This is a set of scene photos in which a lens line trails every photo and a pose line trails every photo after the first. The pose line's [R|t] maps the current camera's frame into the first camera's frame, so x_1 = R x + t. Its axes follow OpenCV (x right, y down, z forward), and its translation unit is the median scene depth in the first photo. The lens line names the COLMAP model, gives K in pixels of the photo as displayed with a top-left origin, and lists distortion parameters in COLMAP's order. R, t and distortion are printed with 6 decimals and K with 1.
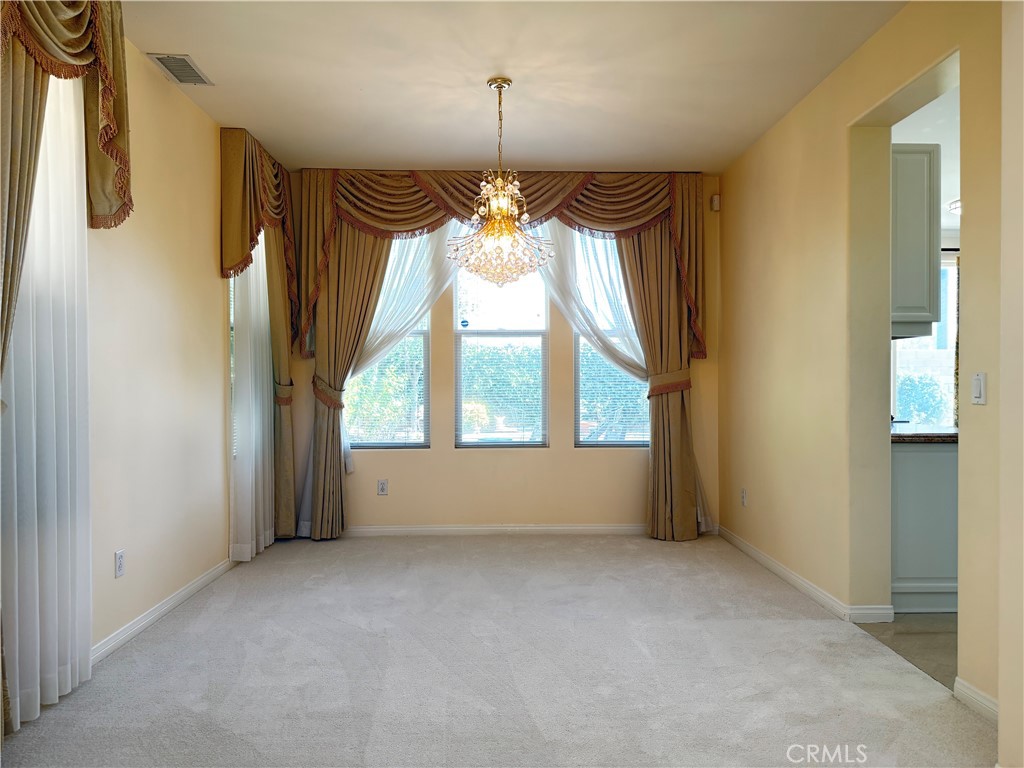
lens RADIAL K [[721.3, 0, 511.6], [0, 721.3, 391.9], [0, 0, 1]] dist [0.040841, -0.005923]
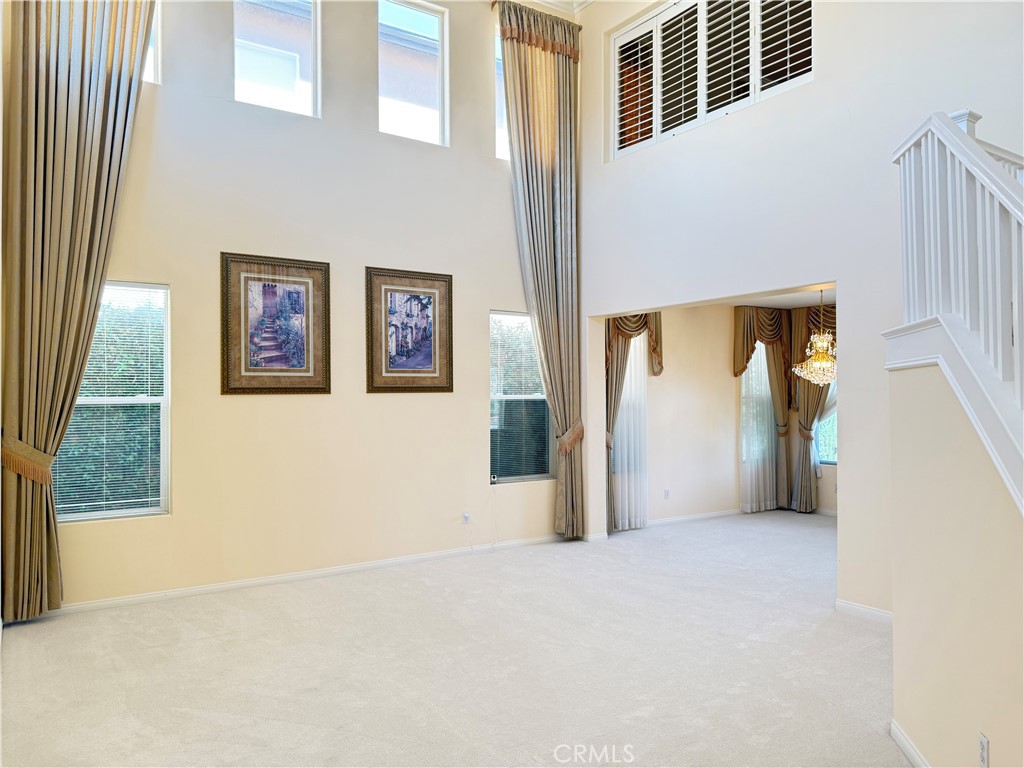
lens RADIAL K [[721.3, 0, 513.9], [0, 721.3, 391.5], [0, 0, 1]] dist [0.040841, -0.005923]
pose [[0.536437, -0.004158, -0.843930, 0.880891], [-0.011379, 0.999861, -0.012160, -0.066516], [0.843864, 0.016126, 0.536315, -0.578449]]
